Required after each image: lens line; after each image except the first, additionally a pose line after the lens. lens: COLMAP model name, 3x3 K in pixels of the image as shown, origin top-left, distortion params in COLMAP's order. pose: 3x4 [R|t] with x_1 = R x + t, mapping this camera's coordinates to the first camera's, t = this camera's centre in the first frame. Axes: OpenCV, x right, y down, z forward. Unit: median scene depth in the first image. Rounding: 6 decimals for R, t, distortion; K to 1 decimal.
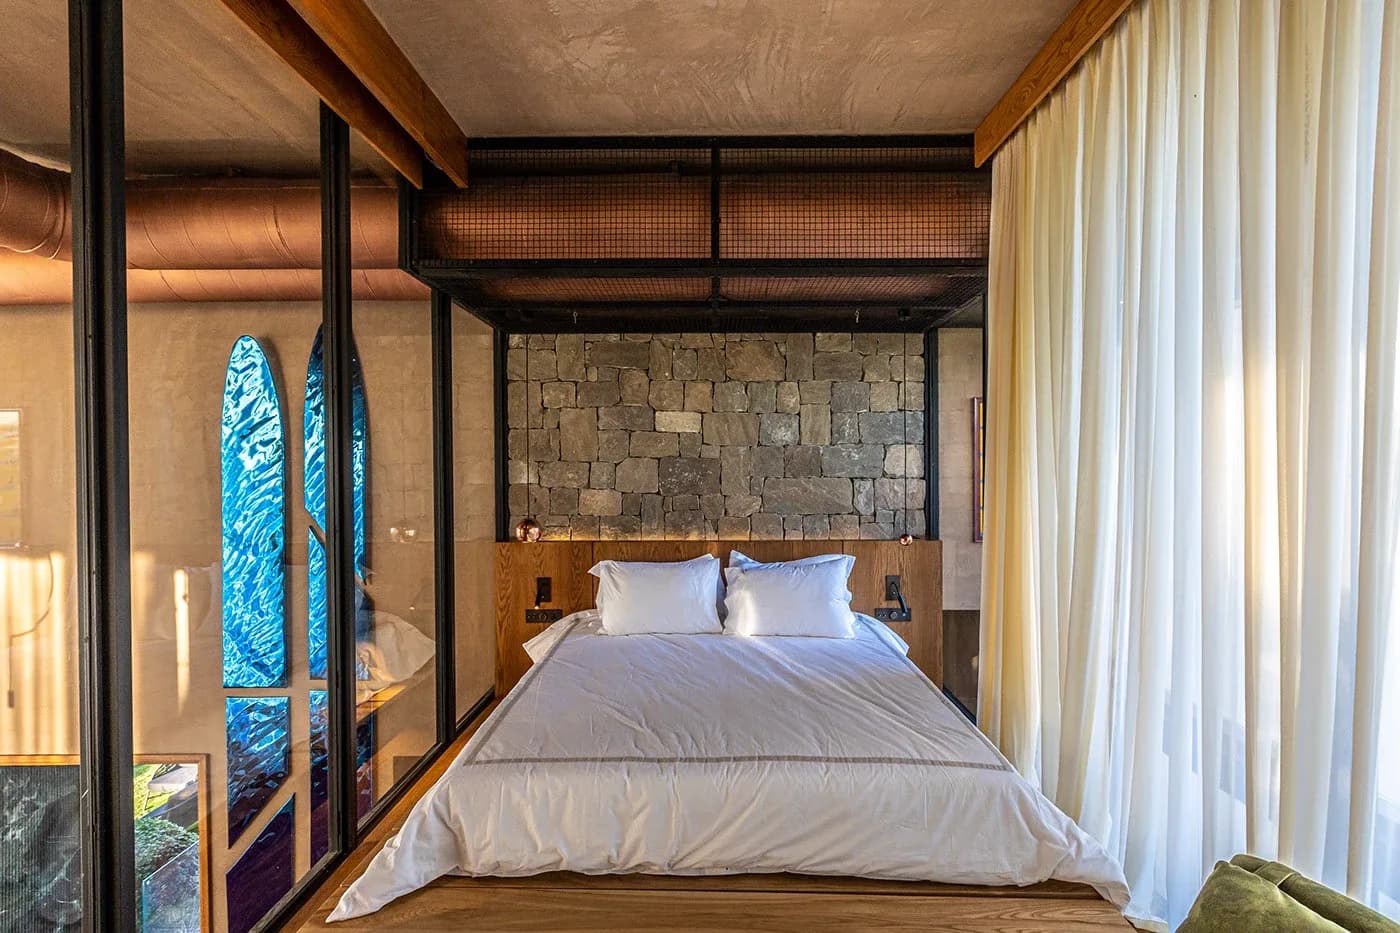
lens RADIAL K [[631.5, 0, 703.7], [0, 631.5, 469.6], [0, 0, 1]] dist [0.002374, -0.000575]
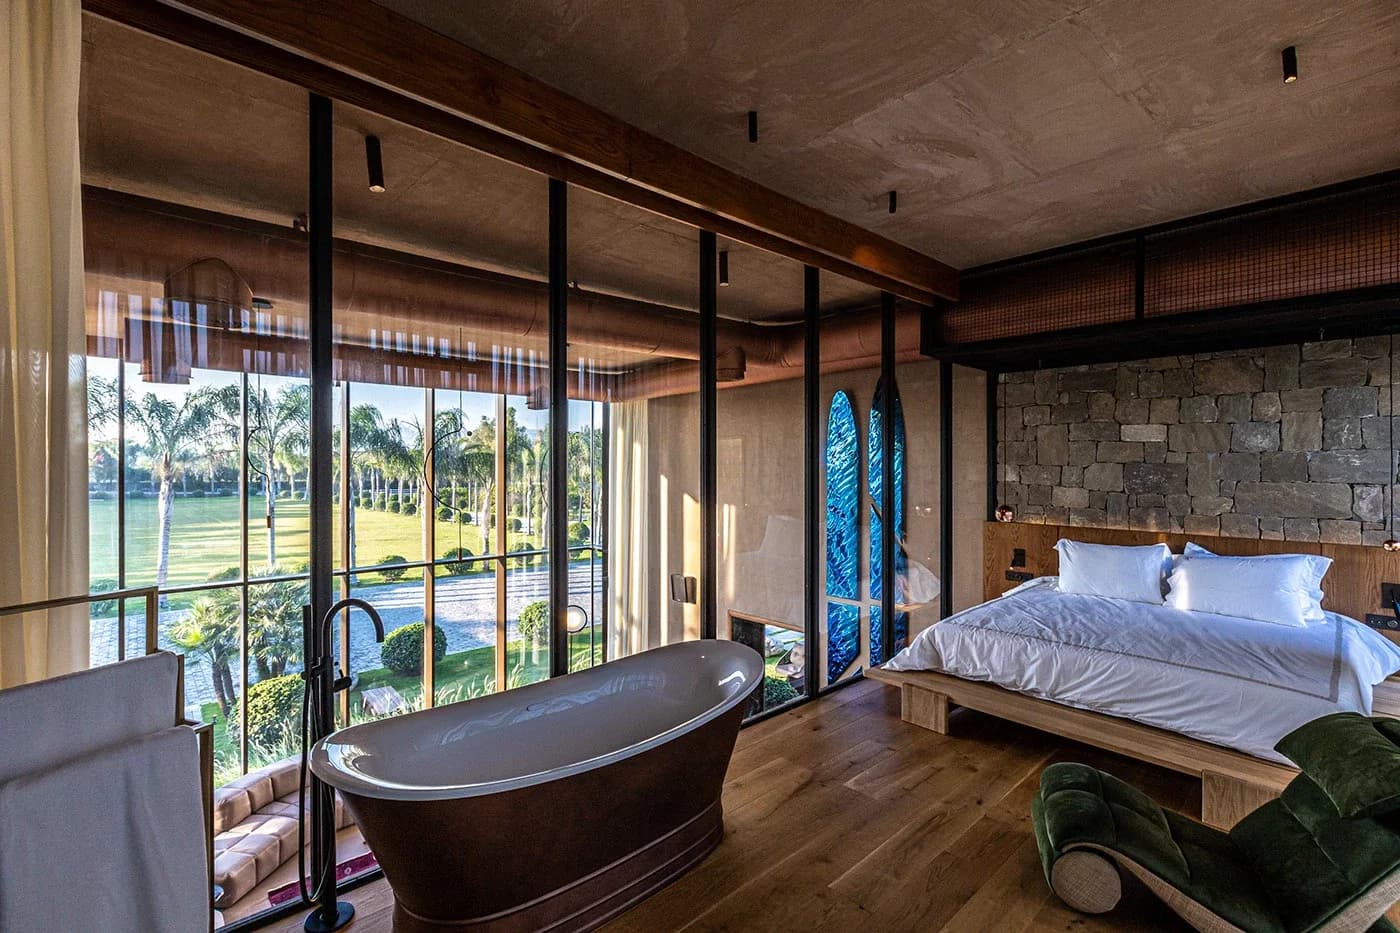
lens RADIAL K [[631.5, 0, 703.7], [0, 631.5, 469.6], [0, 0, 1]] dist [0.002374, -0.000575]
pose [[0.691210, 0.011344, -0.722565, 0.252733], [-0.006417, 0.999934, 0.009559, -0.012243], [0.722626, -0.001970, 0.691237, -0.436598]]
